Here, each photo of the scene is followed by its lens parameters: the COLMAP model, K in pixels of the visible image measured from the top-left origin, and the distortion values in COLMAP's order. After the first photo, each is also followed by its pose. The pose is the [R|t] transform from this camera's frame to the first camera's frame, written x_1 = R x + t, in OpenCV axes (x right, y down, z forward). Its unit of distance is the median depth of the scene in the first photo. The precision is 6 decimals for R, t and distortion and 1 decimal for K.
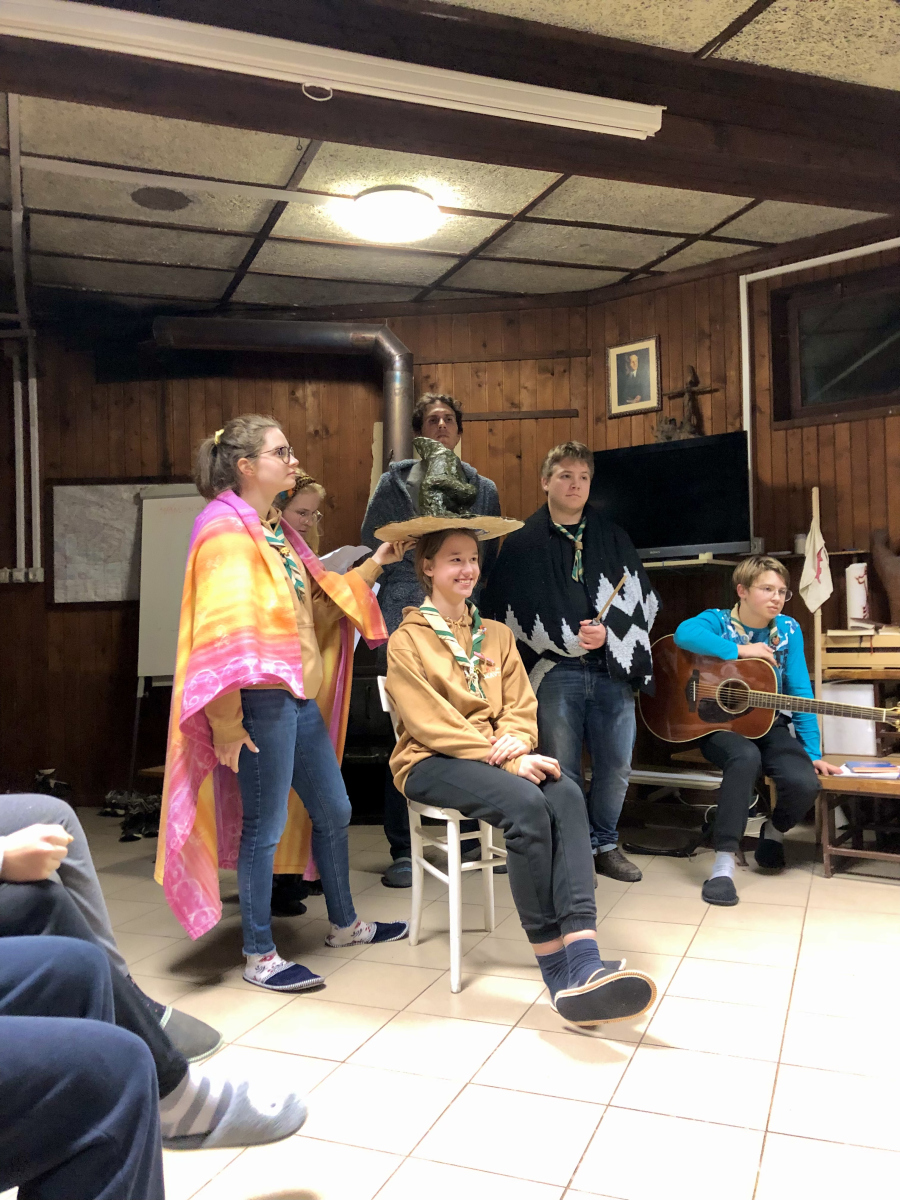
lens RADIAL K [[976.6, 0, 452.7], [0, 976.6, 599.1], [0, 0, 1]] dist [0.021909, 0.001141]
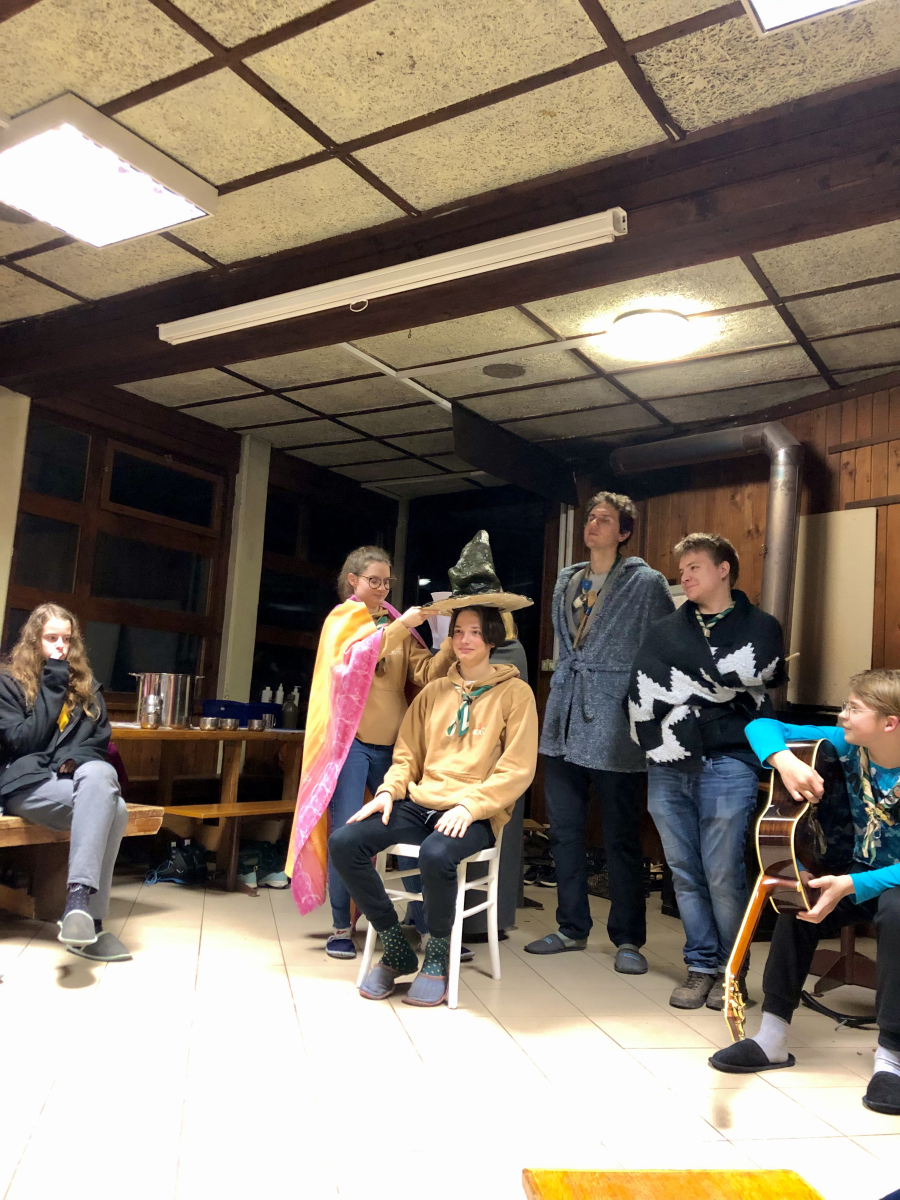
lens RADIAL K [[976.6, 0, 462.0], [0, 976.6, 593.4], [0, 0, 1]] dist [0.021909, 0.001141]
pose [[0.584598, -0.033623, -0.810626, 0.580469], [-0.063730, 0.994151, -0.087195, 0.001056], [0.808816, 0.102635, 0.579036, 0.194466]]
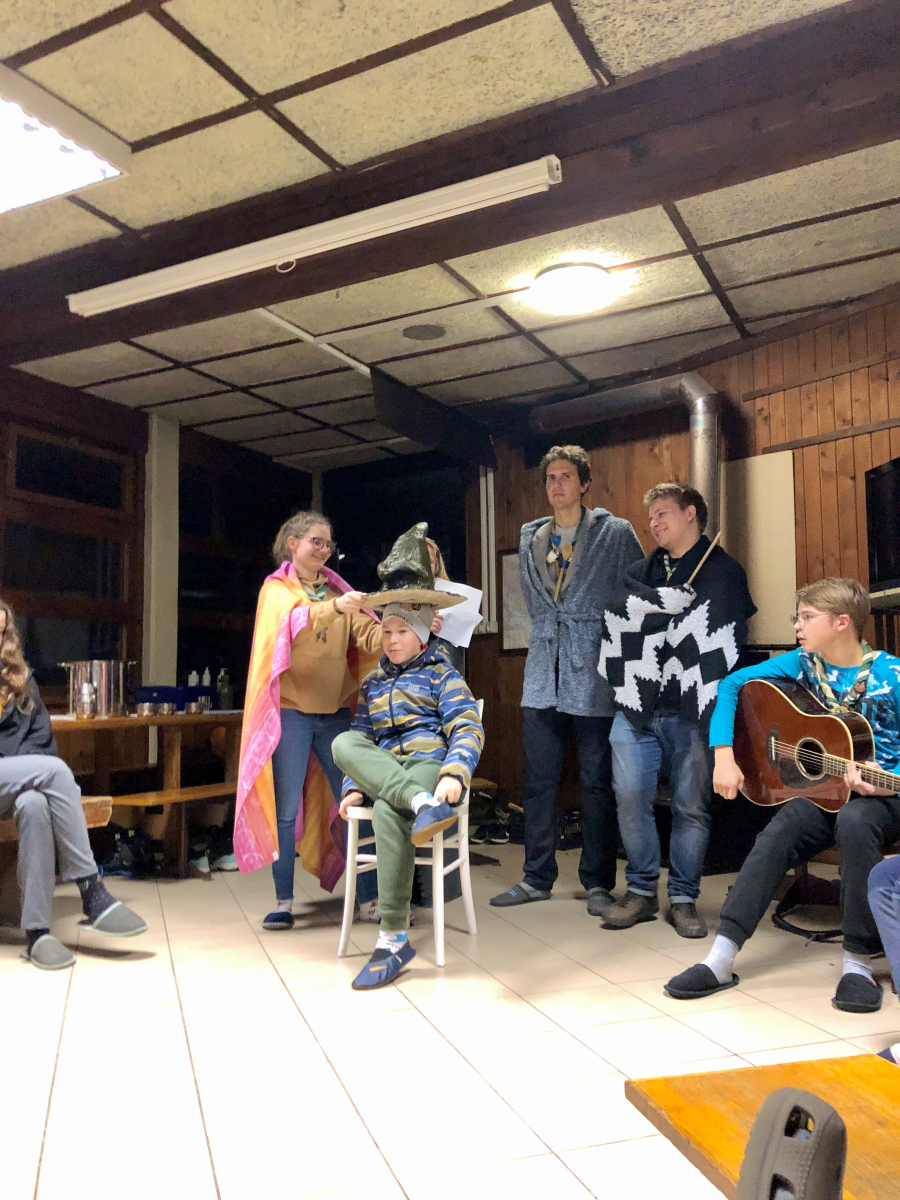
lens RADIAL K [[976.6, 0, 462.0], [0, 976.6, 588.7], [0, 0, 1]] dist [0.021909, 0.001141]
pose [[0.662726, -0.058509, -0.746573, 0.551583], [0.010330, 0.997563, -0.069008, 0.013499], [0.748791, 0.038021, 0.661715, 0.165905]]
